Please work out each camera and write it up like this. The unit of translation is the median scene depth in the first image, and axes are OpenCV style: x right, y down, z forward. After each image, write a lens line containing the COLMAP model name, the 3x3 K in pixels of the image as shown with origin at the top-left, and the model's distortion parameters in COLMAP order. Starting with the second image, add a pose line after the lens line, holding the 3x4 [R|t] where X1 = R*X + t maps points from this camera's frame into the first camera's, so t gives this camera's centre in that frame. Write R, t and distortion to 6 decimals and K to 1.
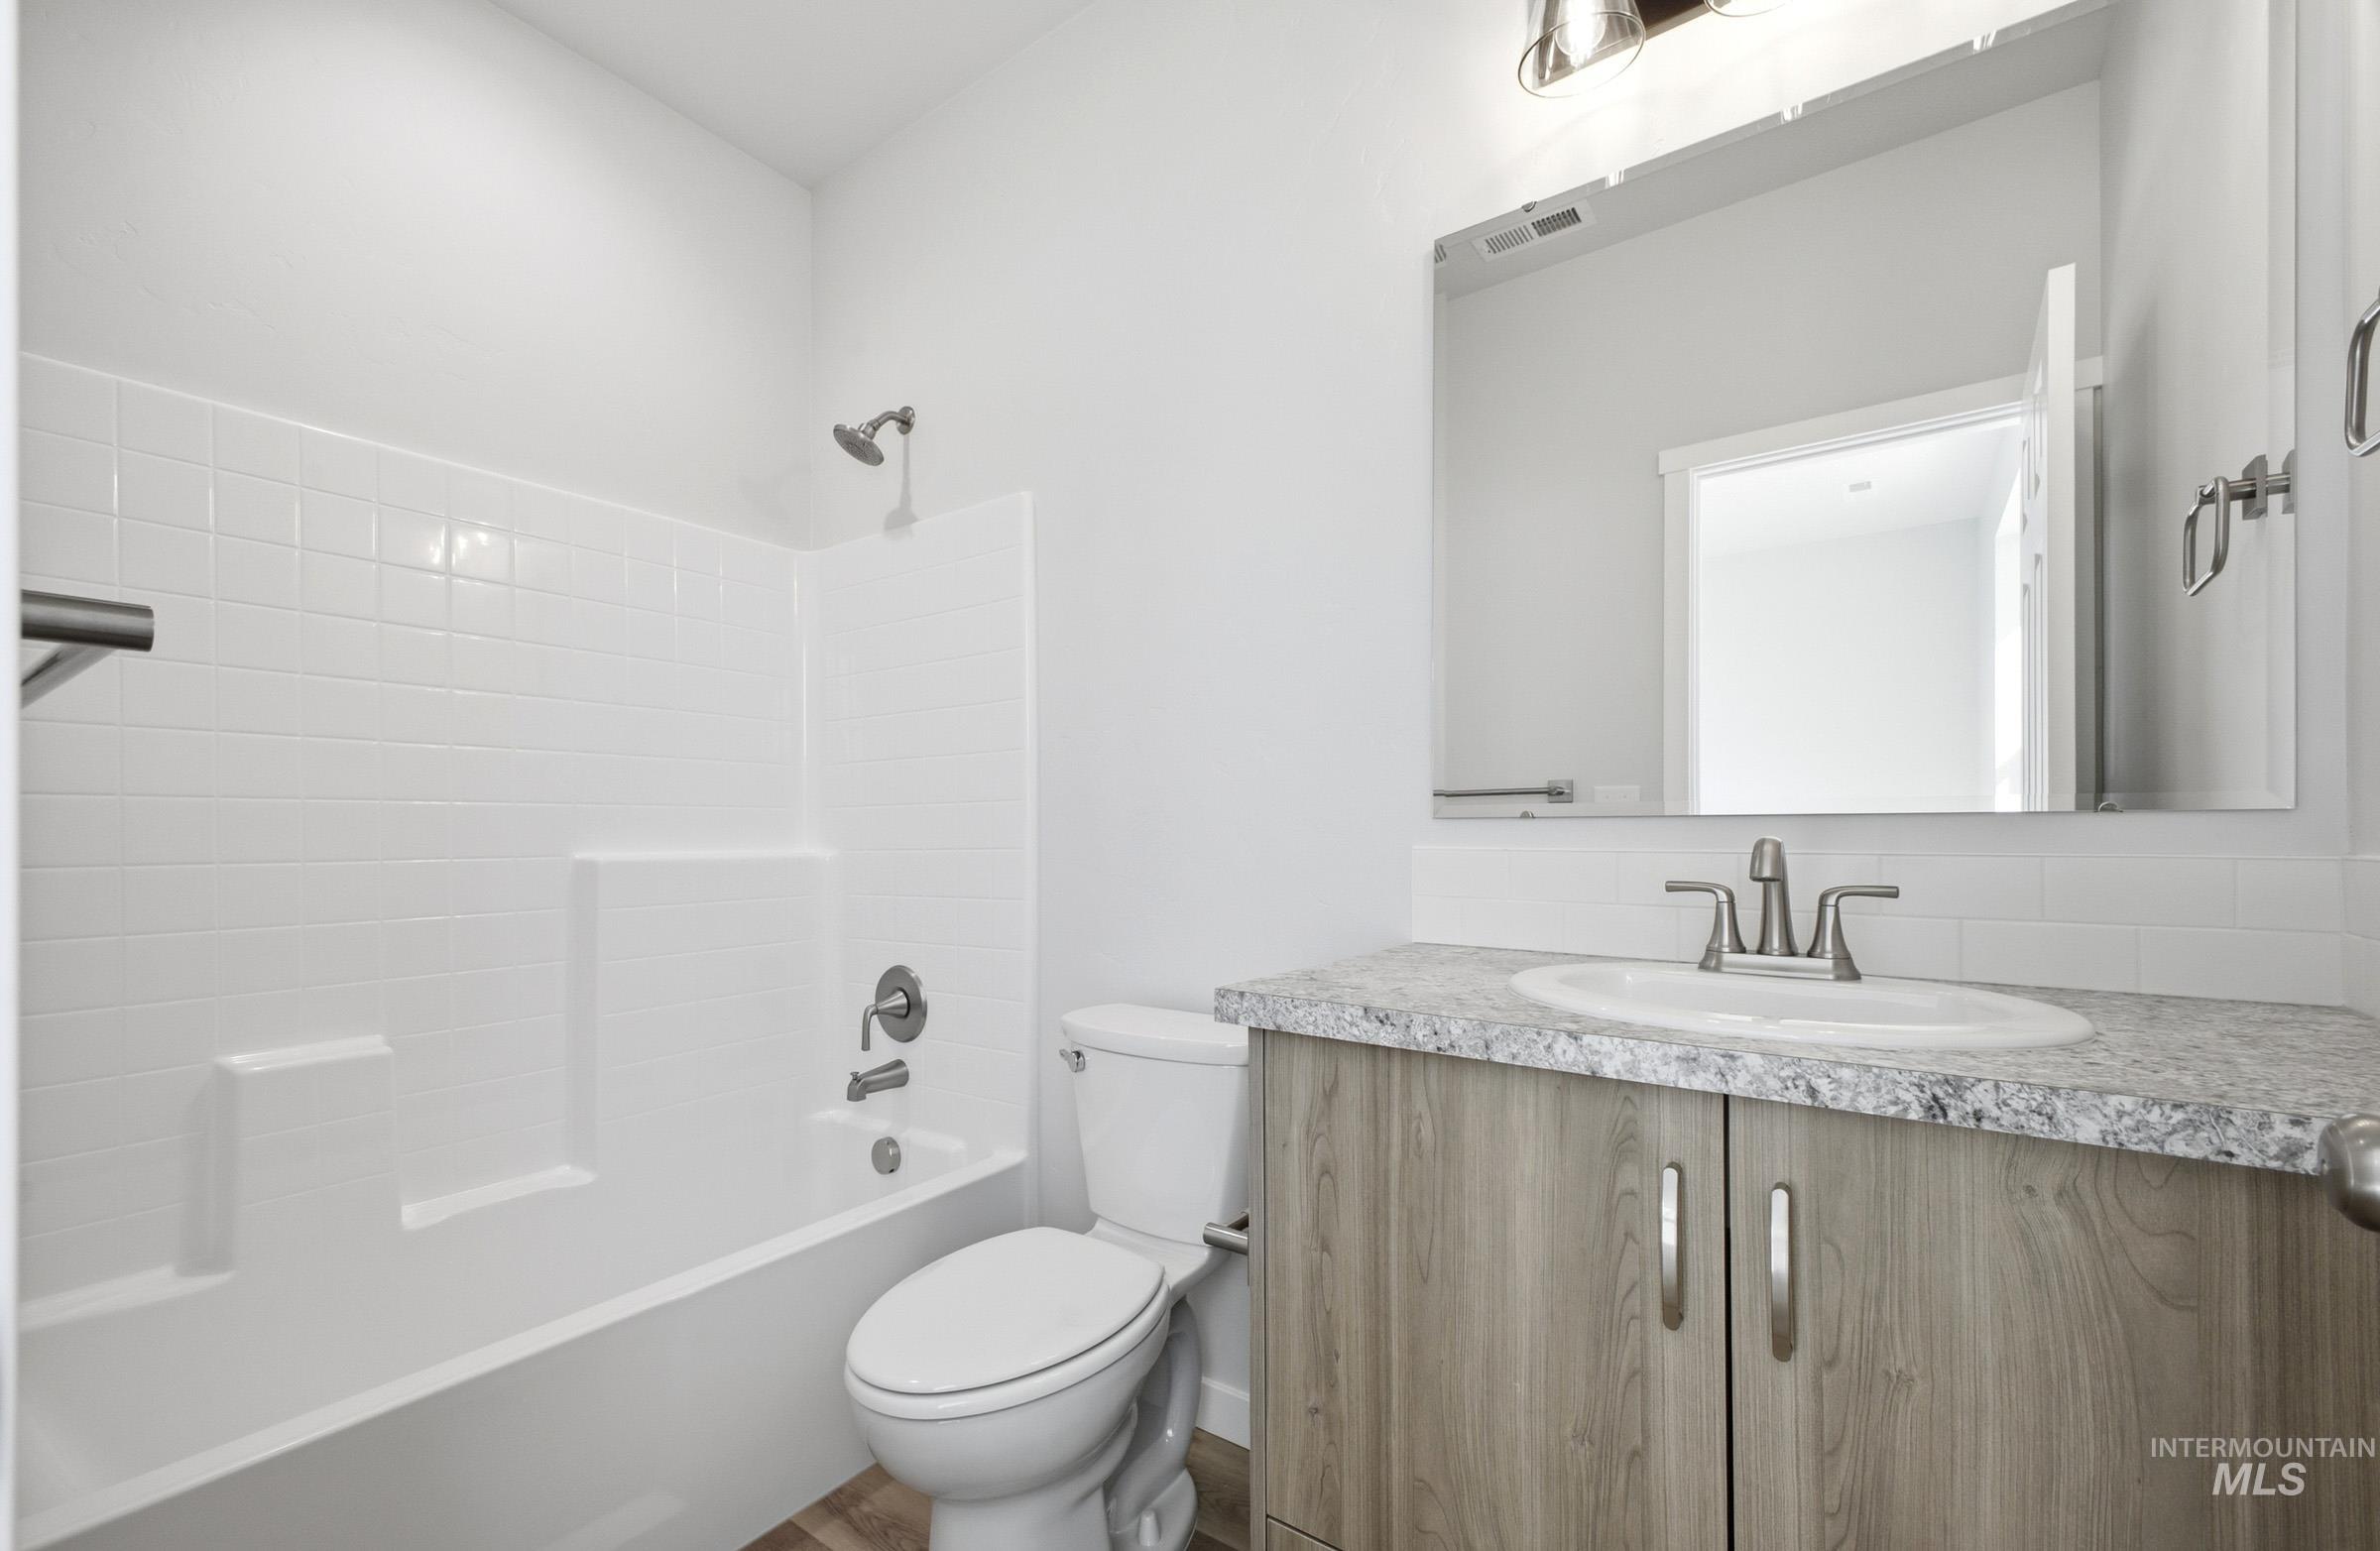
lens RADIAL K [[984.7, 0, 1161.5], [0, 984.7, 831.5], [0, 0, 1]] dist [0.002316, 0.000107]
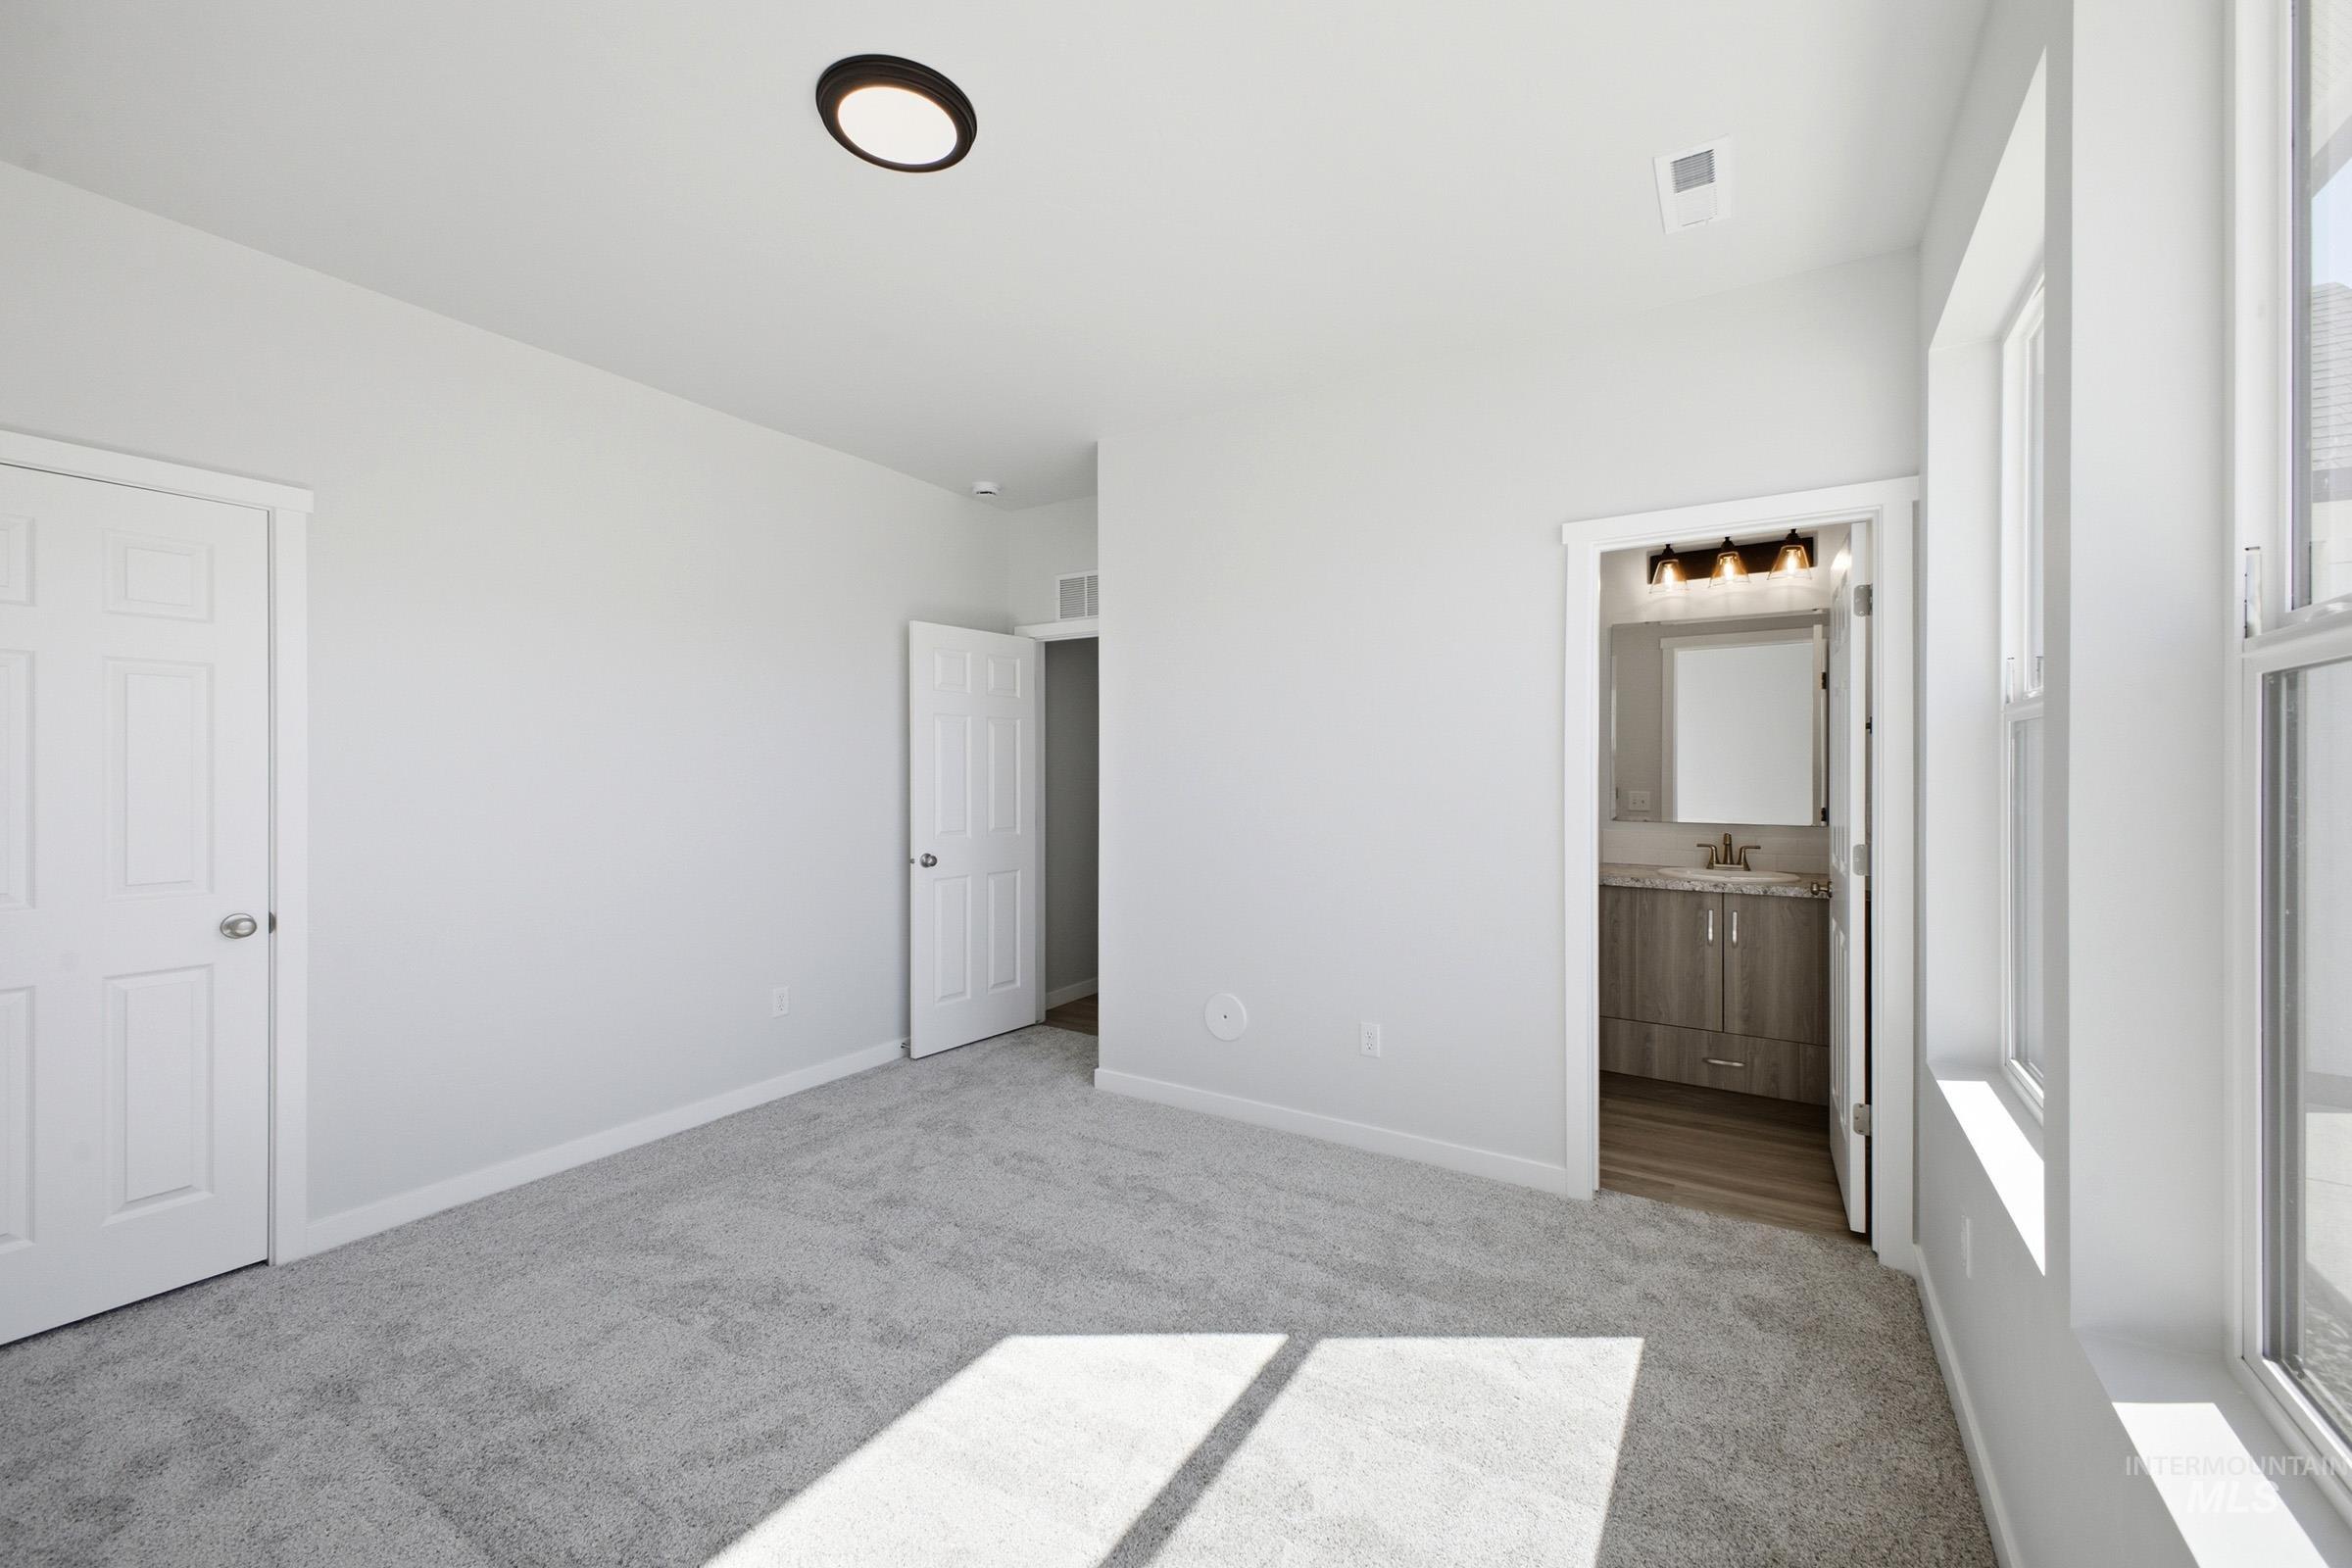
lens RADIAL K [[932.5, 0, 1177.6], [0, 932.5, 780.8], [0, 0, 1]] dist [0.013883, -0.001545]
pose [[0.997193, -0.005365, 0.074679, -1.997239], [0.004402, 0.999905, 0.013054, -0.283922], [-0.074742, -0.012688, 0.997122, -2.760284]]
